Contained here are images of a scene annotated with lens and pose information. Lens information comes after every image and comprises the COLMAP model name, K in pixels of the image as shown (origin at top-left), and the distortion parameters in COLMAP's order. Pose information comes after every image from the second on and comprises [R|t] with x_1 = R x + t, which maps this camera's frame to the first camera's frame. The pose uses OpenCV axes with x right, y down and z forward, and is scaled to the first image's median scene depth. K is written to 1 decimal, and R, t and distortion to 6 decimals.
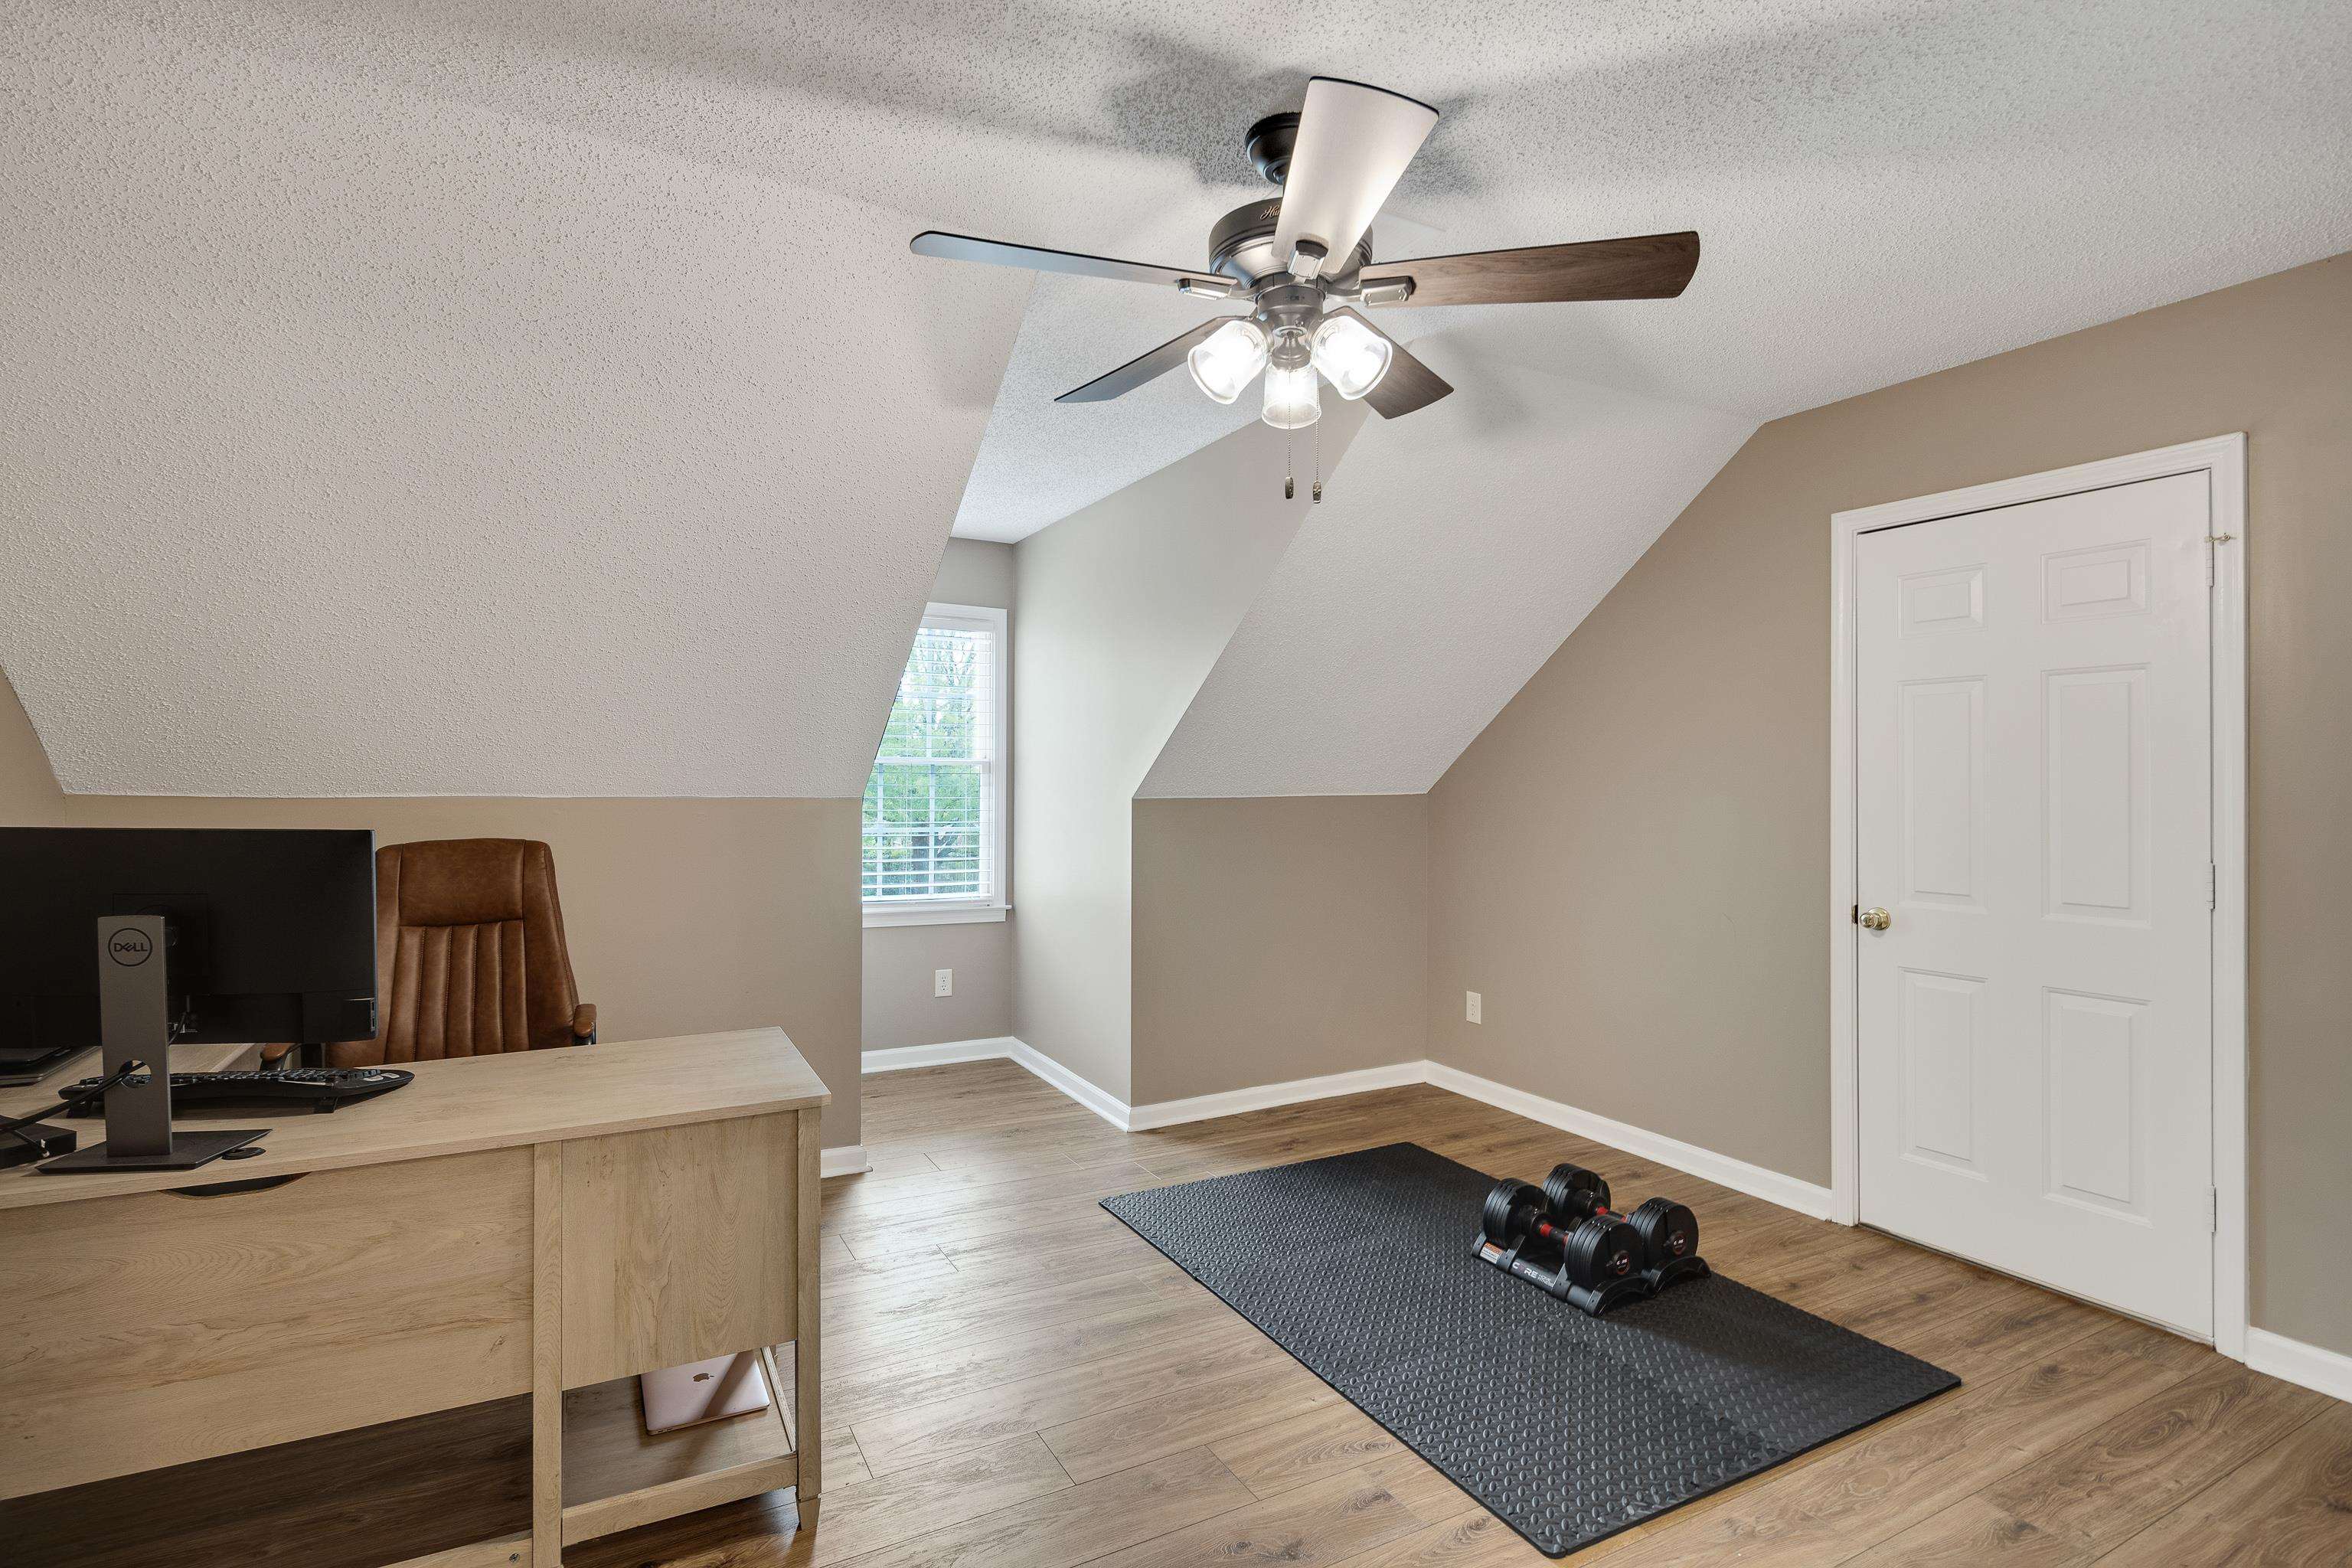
lens RADIAL K [[1118.6, 0, 1176.0], [0, 1118.6, 784.0], [0, 0, 1]] dist [0.000506, -0.000201]
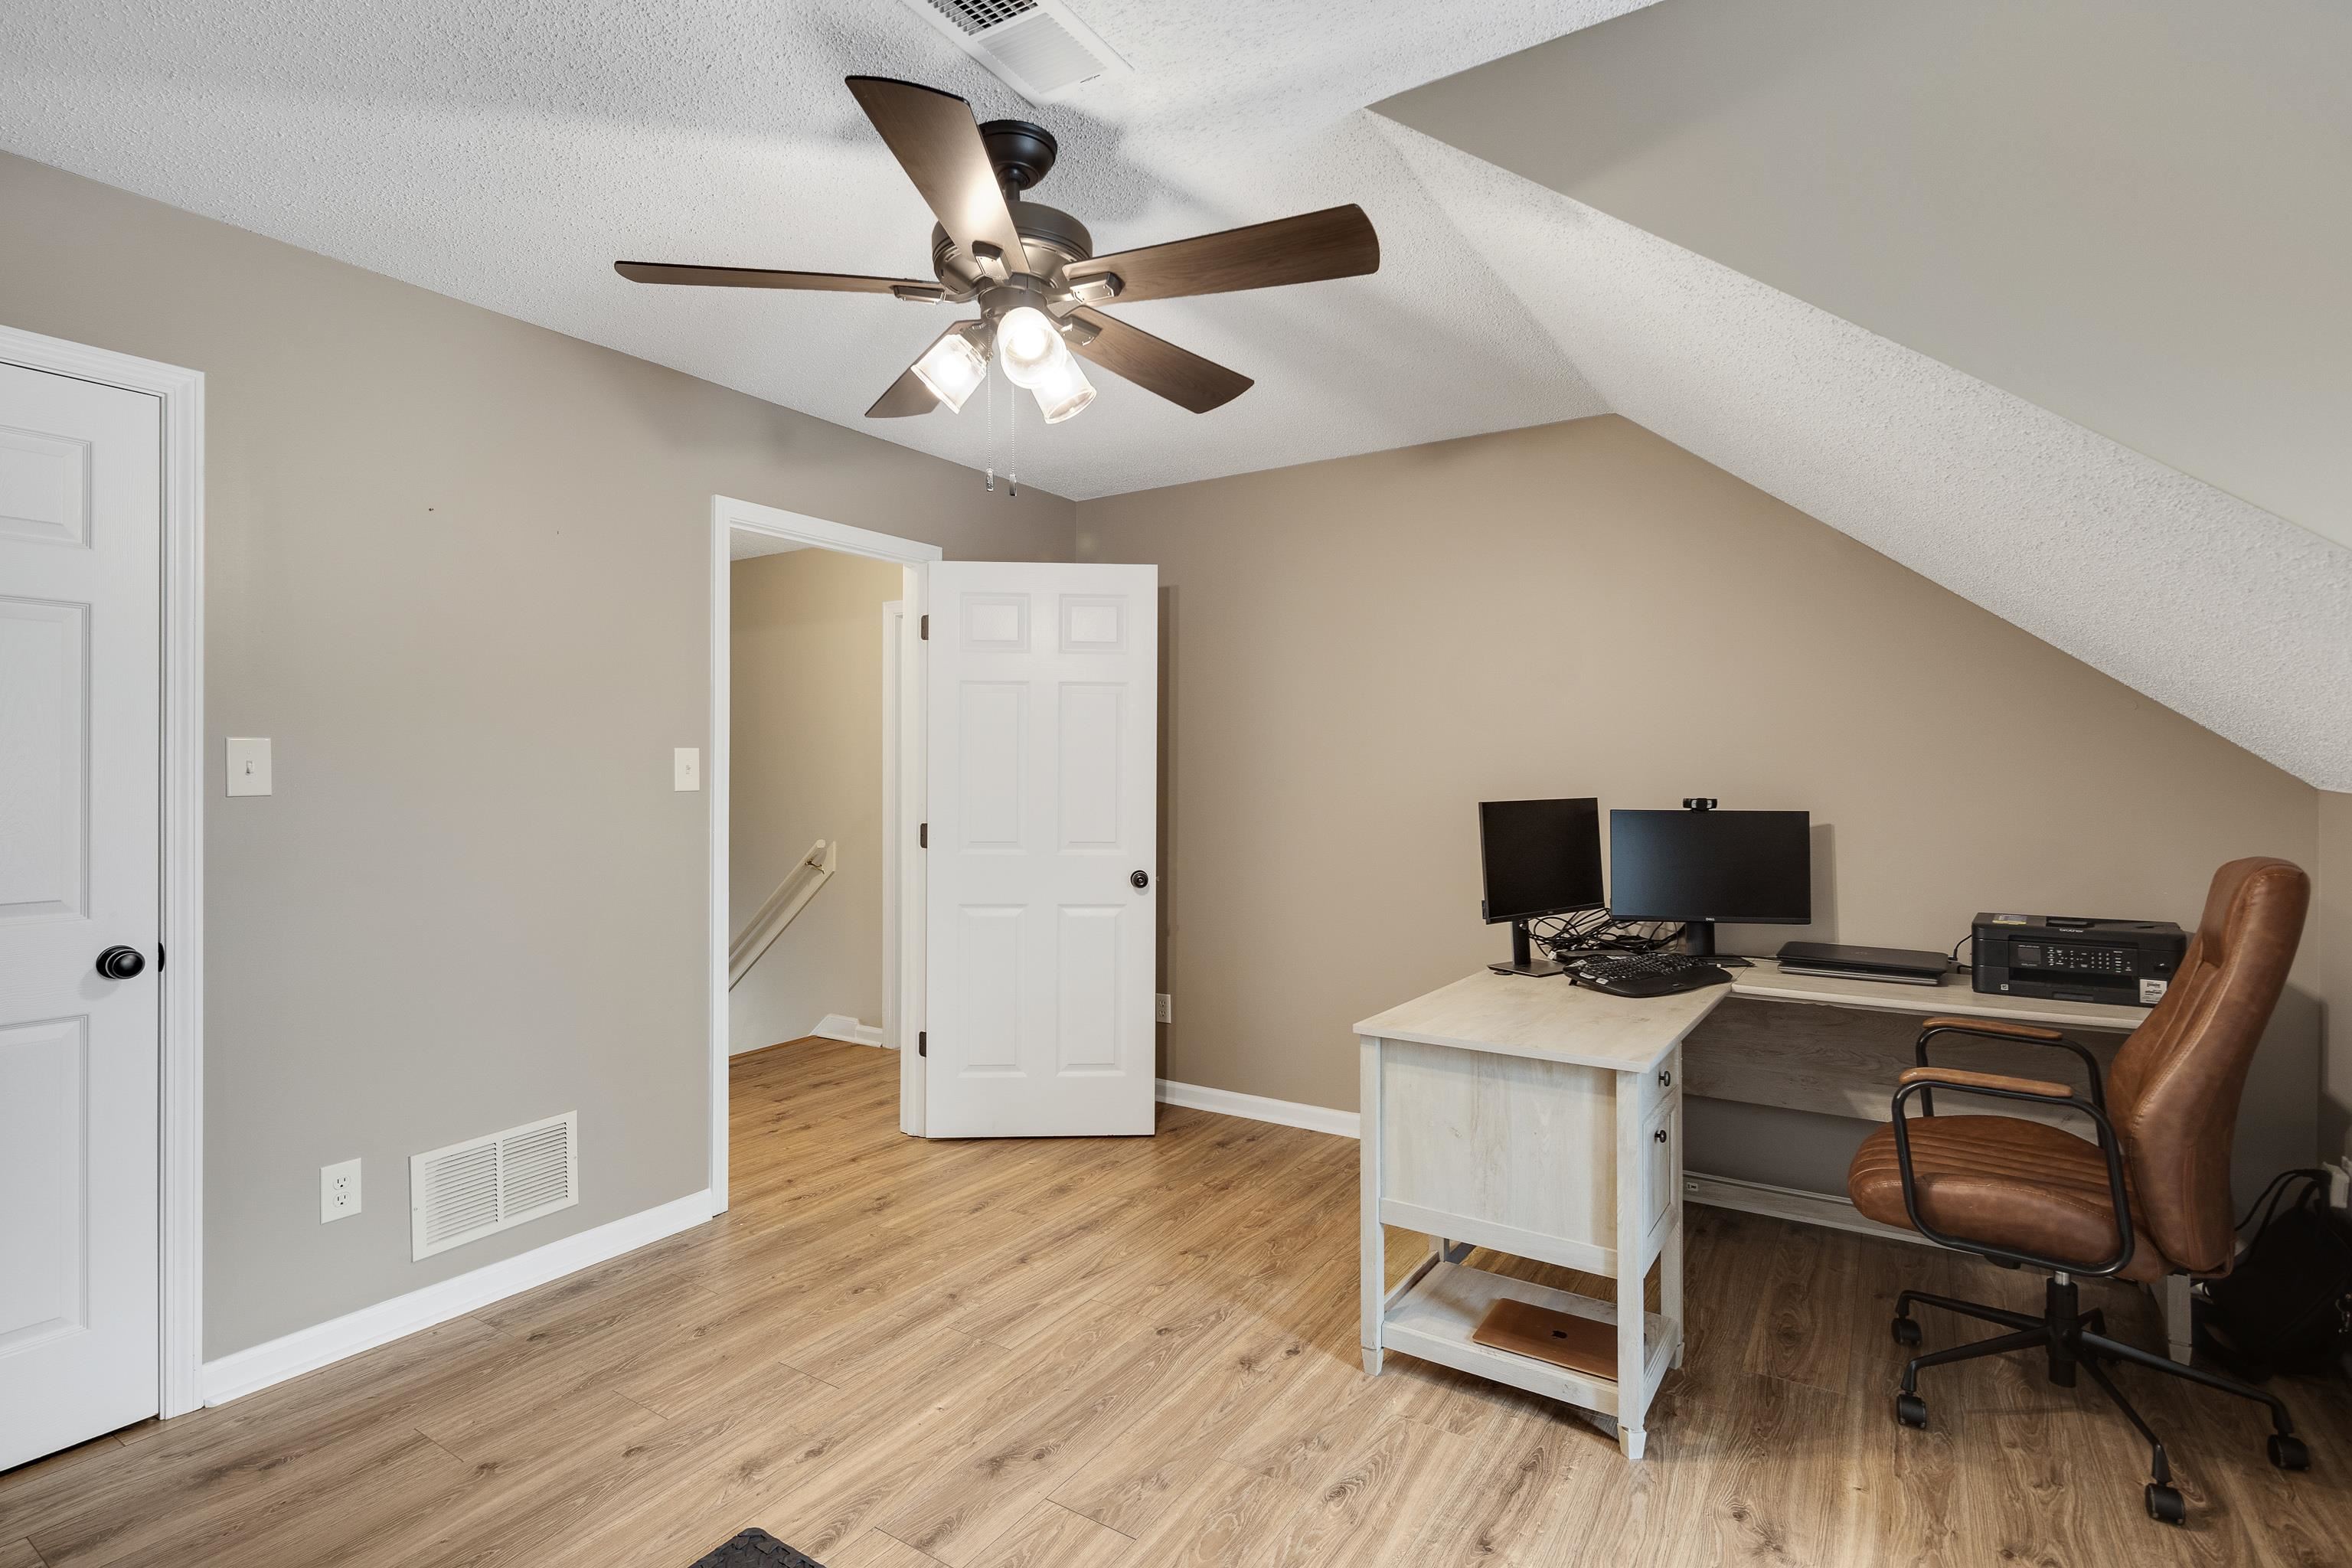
lens RADIAL K [[1118.6, 0, 1176.0], [0, 1118.6, 784.0], [0, 0, 1]] dist [0.000506, -0.000201]
pose [[-0.874641, -0.004437, -0.484751, 0.469918], [-0.004394, 0.999990, -0.001224, 0.005718], [0.484751, 0.001059, -0.874651, 1.975207]]
